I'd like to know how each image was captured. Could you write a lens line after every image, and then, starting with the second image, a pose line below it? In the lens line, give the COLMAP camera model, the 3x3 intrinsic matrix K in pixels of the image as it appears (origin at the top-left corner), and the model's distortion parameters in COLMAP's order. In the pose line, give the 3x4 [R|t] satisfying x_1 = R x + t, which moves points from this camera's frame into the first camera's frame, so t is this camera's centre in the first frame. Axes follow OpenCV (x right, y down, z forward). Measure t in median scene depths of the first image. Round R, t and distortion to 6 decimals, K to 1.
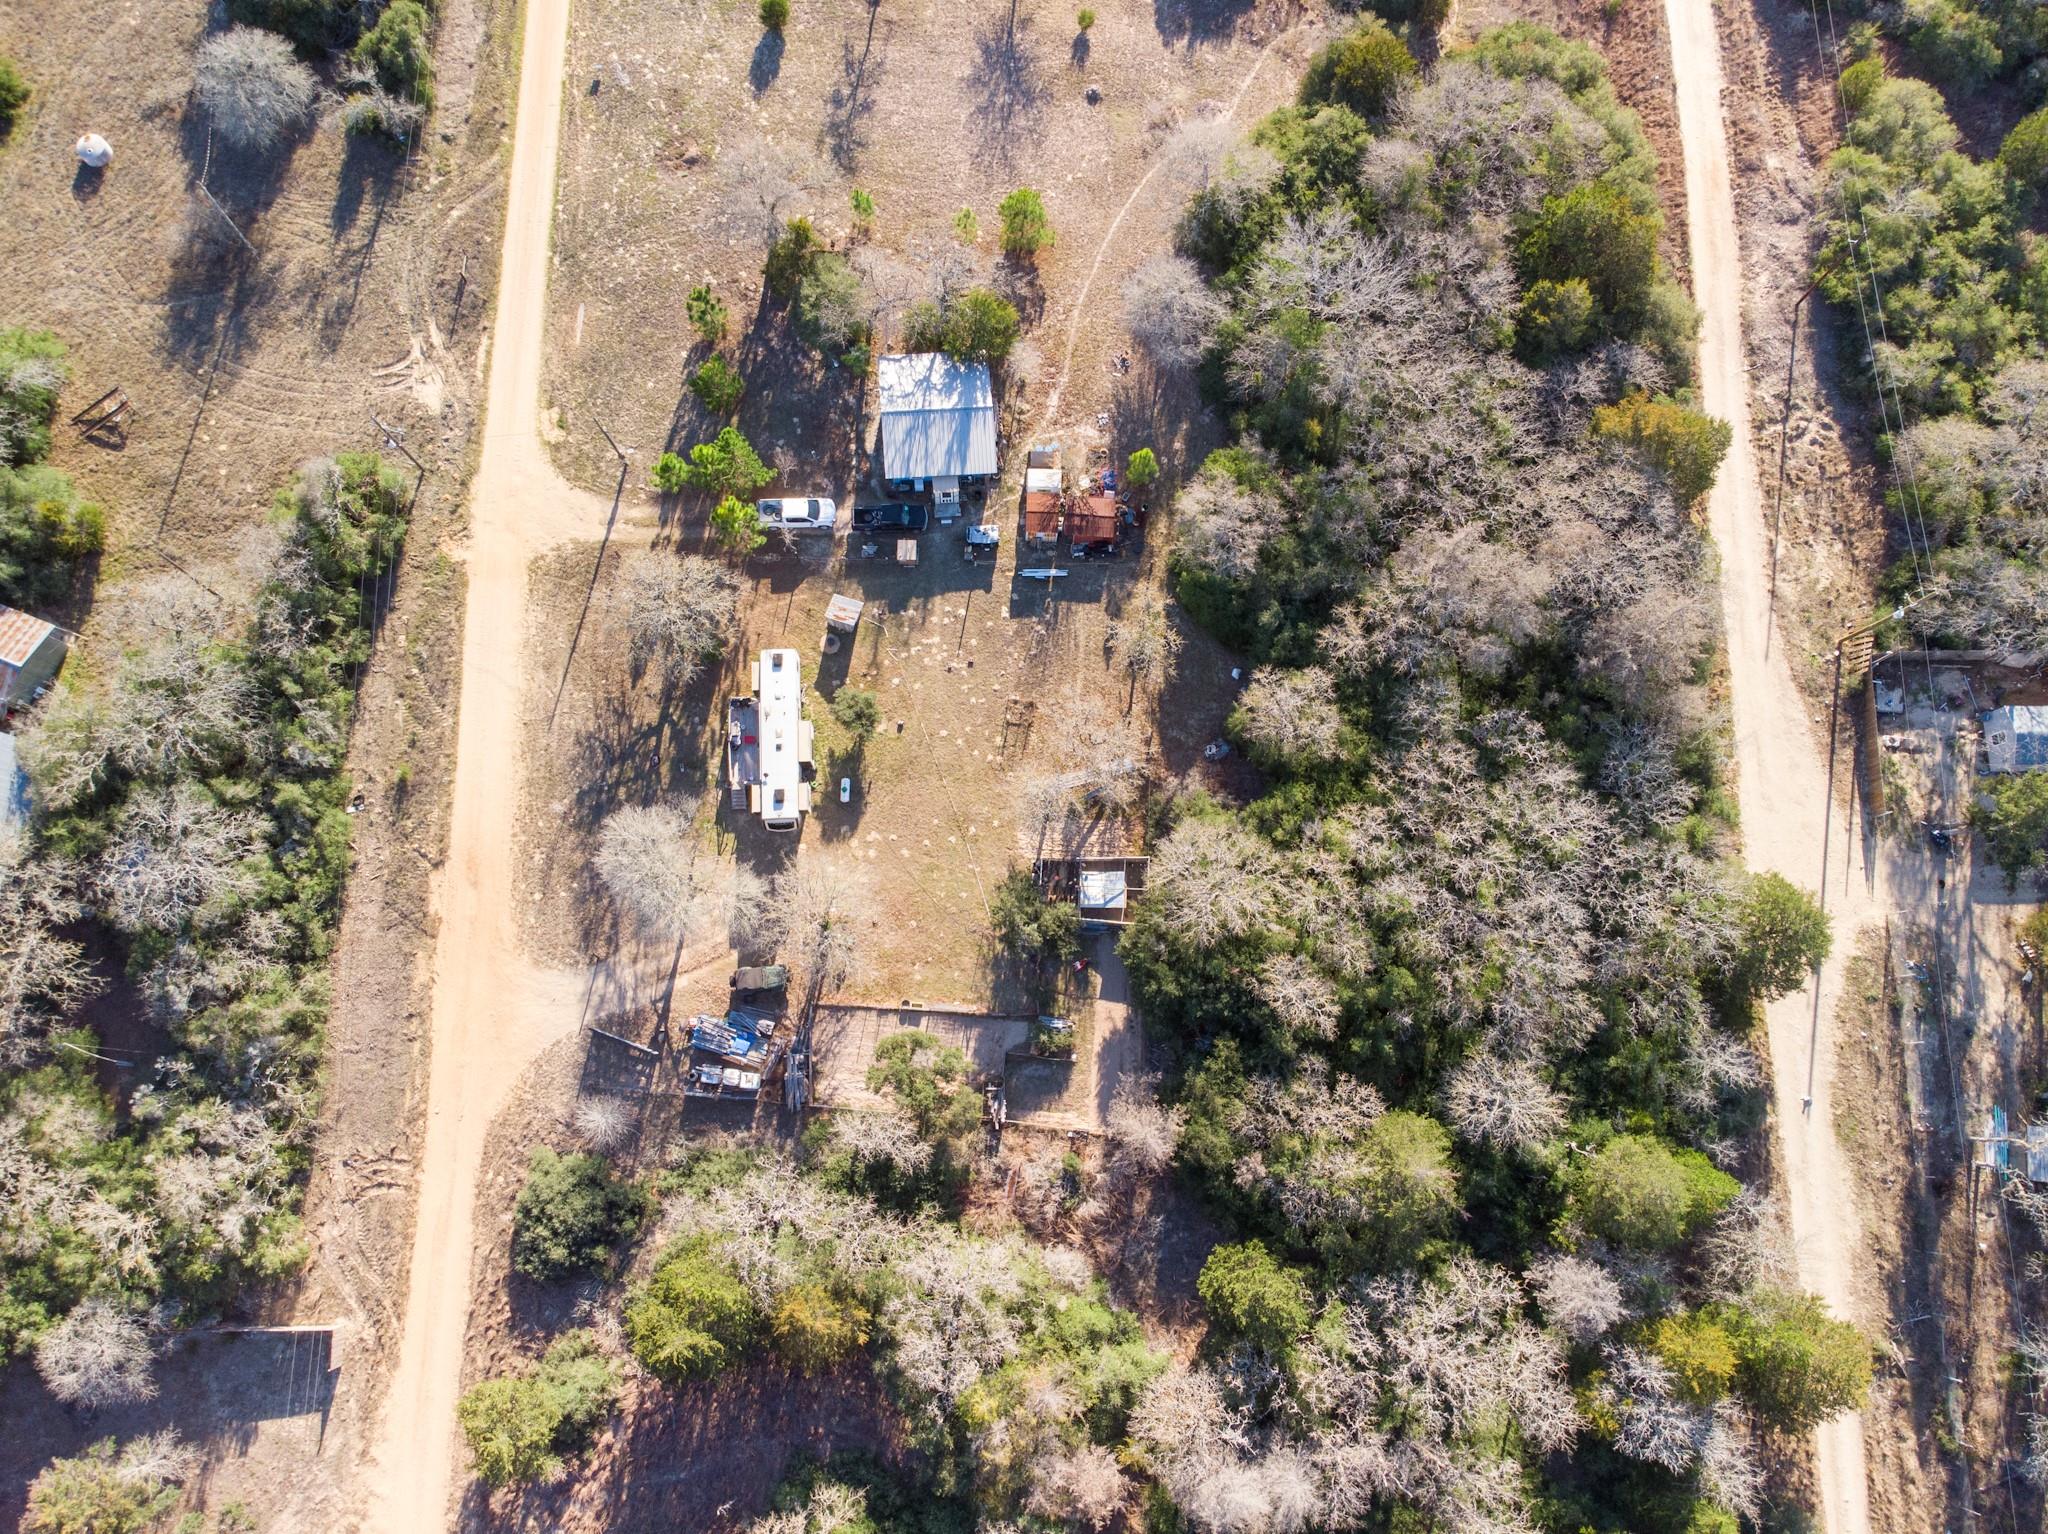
lens RADIAL K [[1488.8, 0, 1025.5], [0, 1488.8, 768.8], [0, 0, 1]] dist [0.000073, 0.015673]
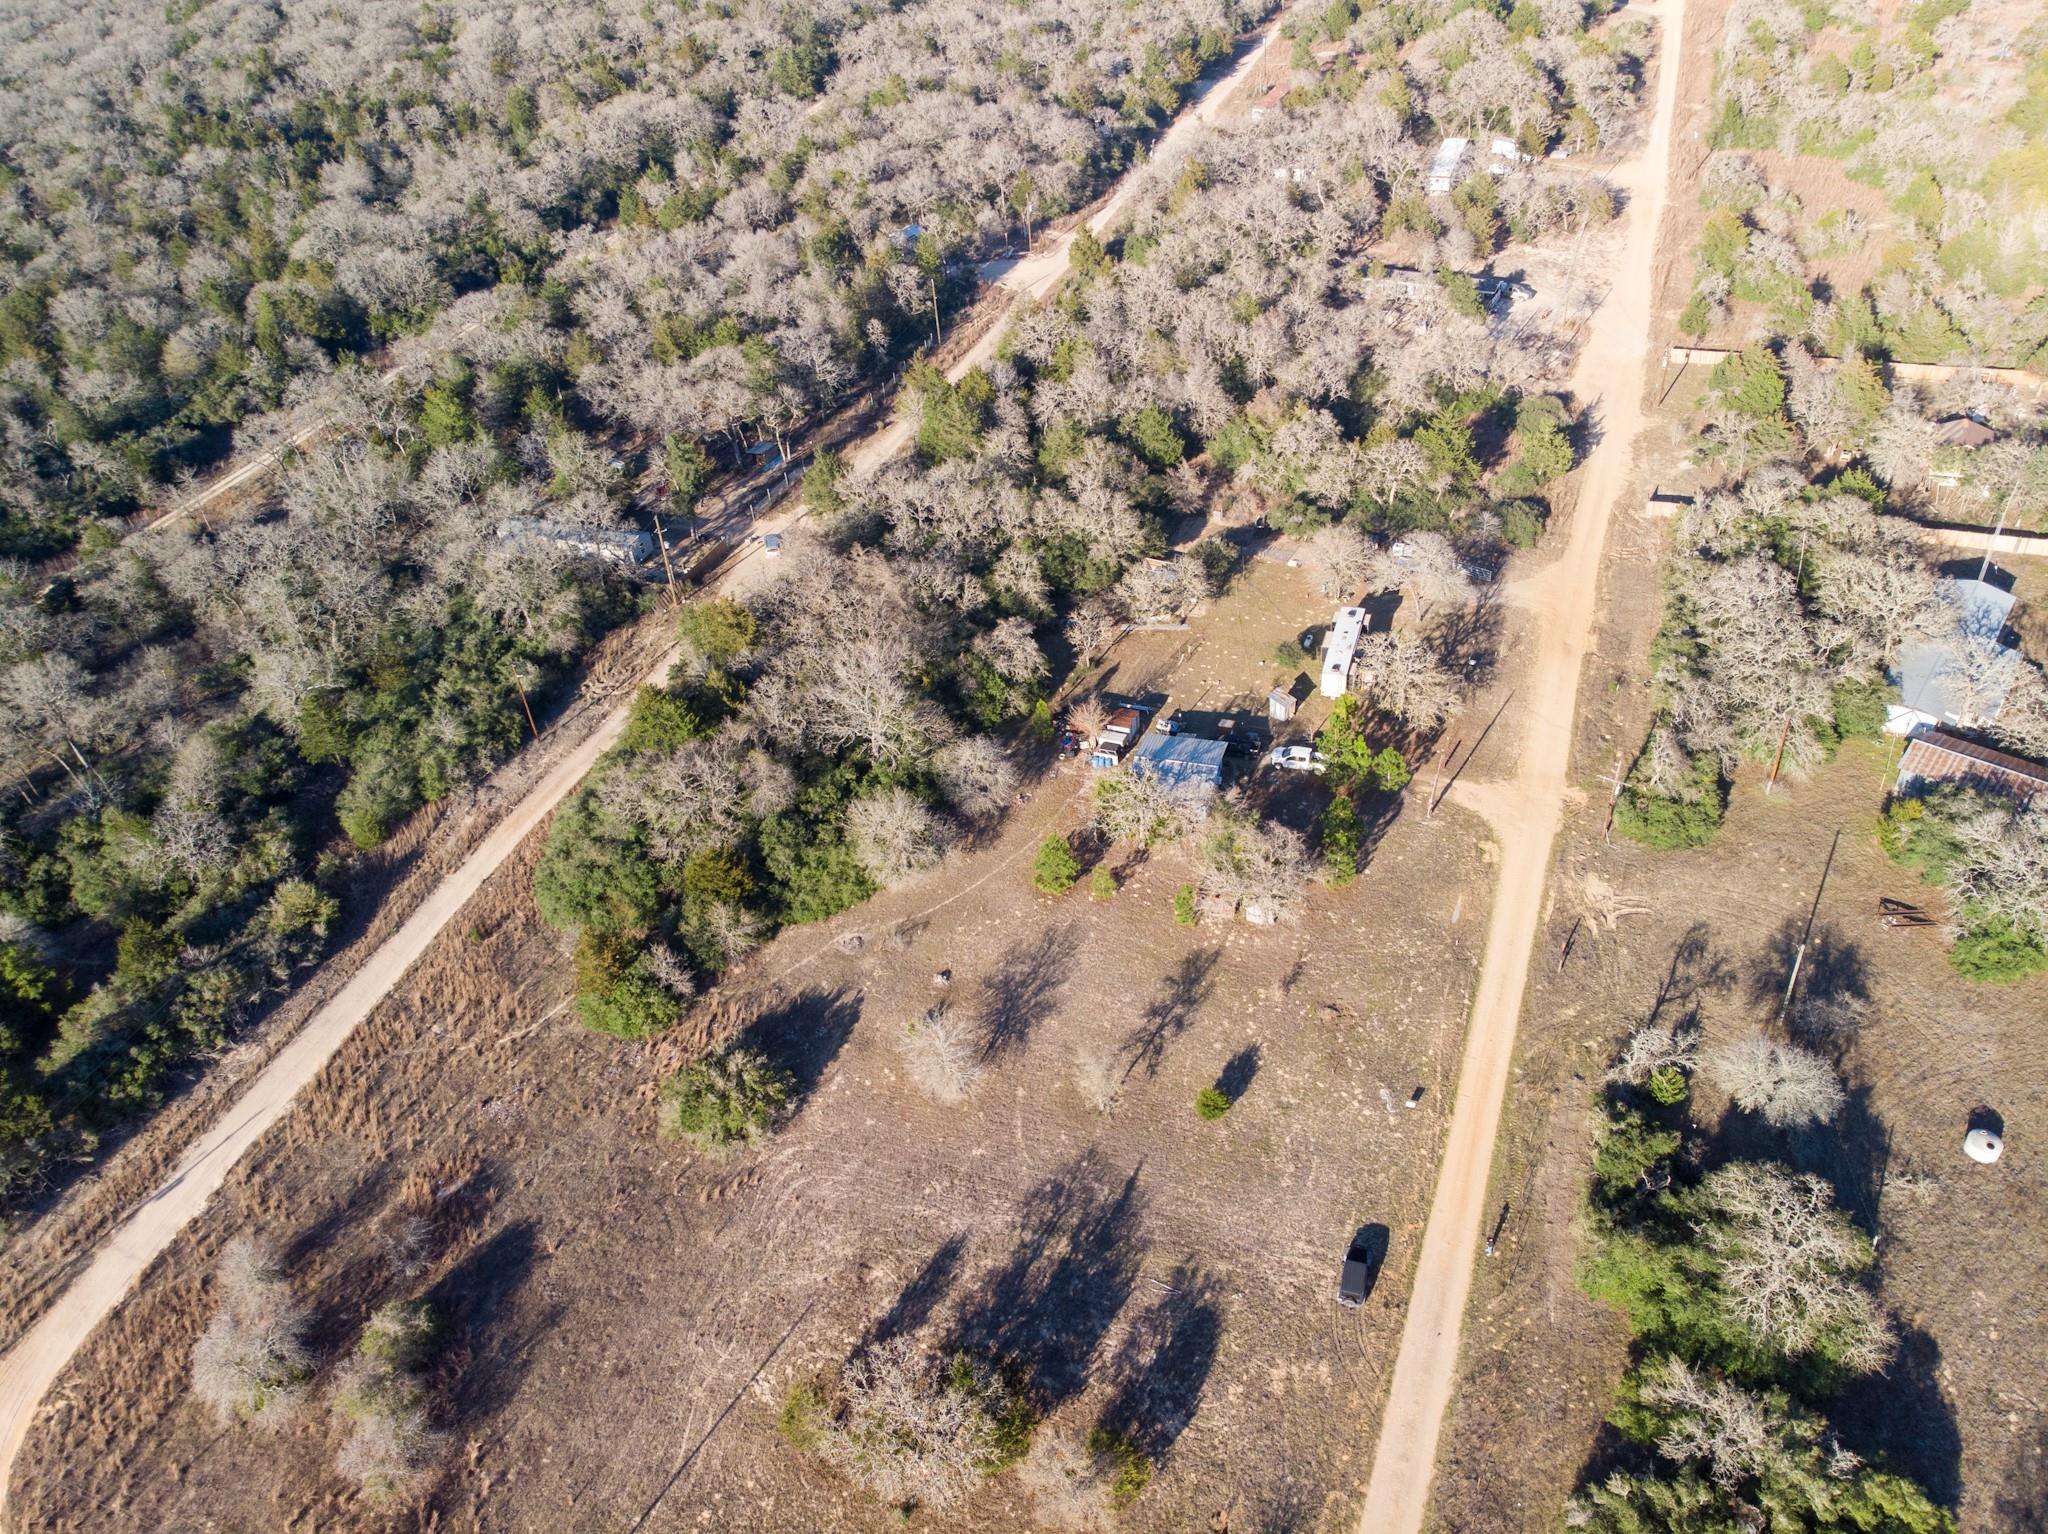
lens RADIAL K [[1494.9, 0, 1025.8], [0, 1494.9, 779.5], [0, 0, 1]] dist [0.004415, 0.008292]
pose [[-0.930427, -0.185192, 0.316244, -0.368788], [0.365910, -0.421409, 0.829774, -1.445493], [-0.020399, 0.887760, 0.459854, 0.442389]]
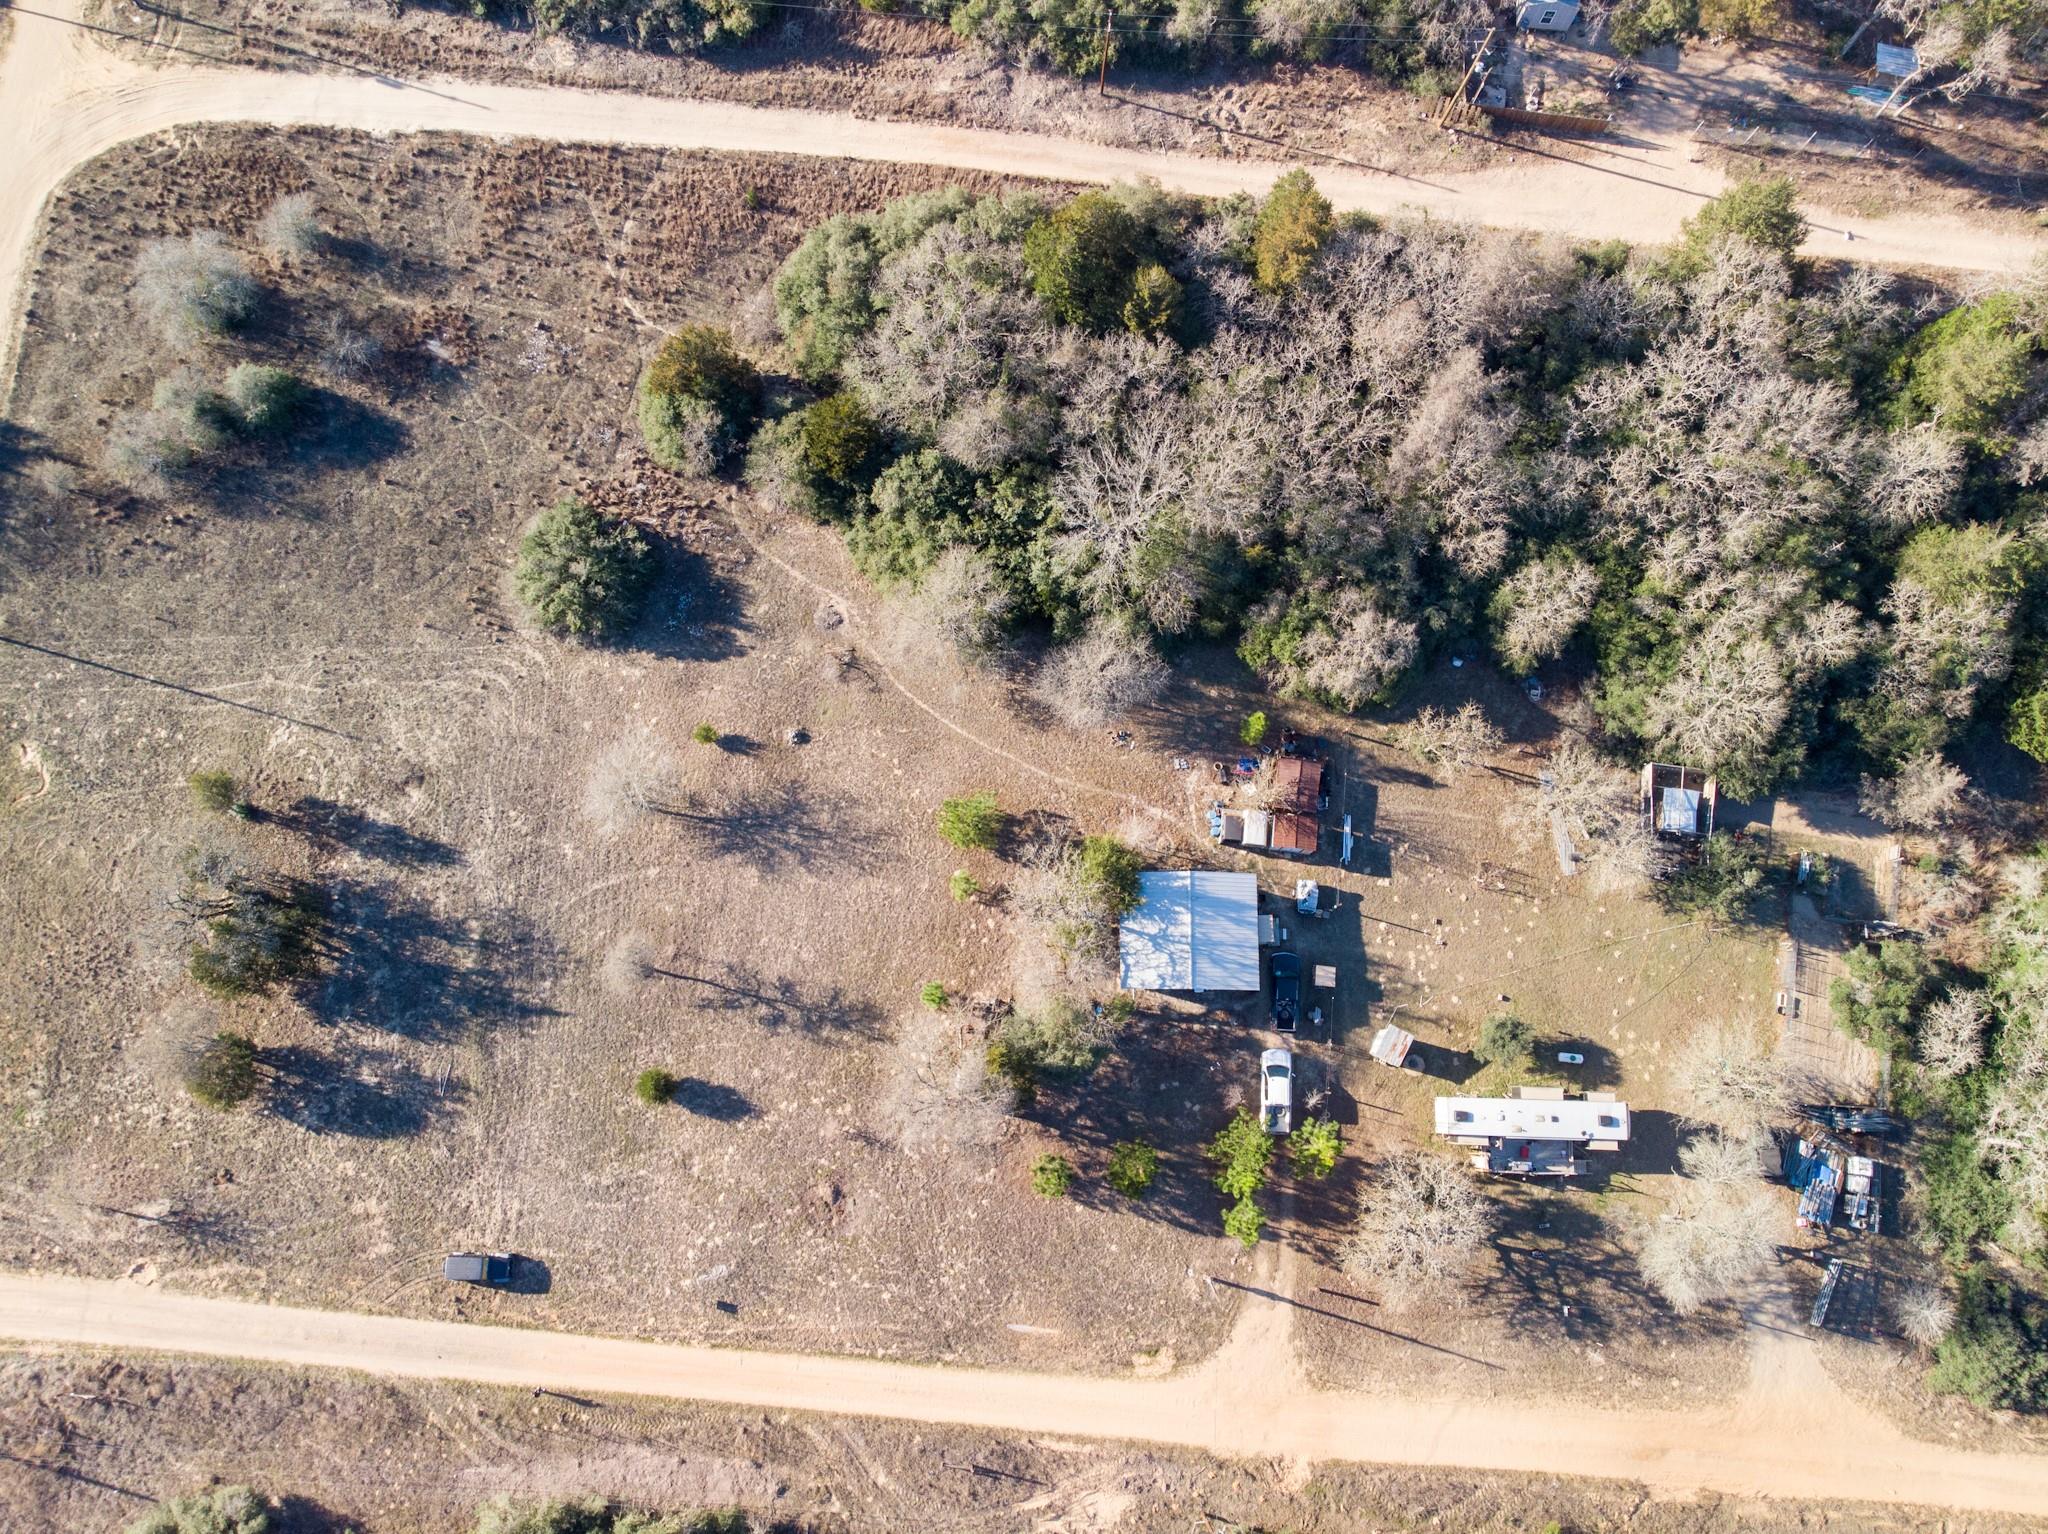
lens RADIAL K [[1513.9, 0, 1025.1], [0, 1513.9, 762.6], [0, 0, 1]] dist [0.001345, 0.013396]
pose [[0.083683, -0.979277, 0.184426, -0.148946], [0.963947, 0.126465, 0.234120, -0.613887], [-0.252592, 0.158185, 0.954555, 0.095459]]
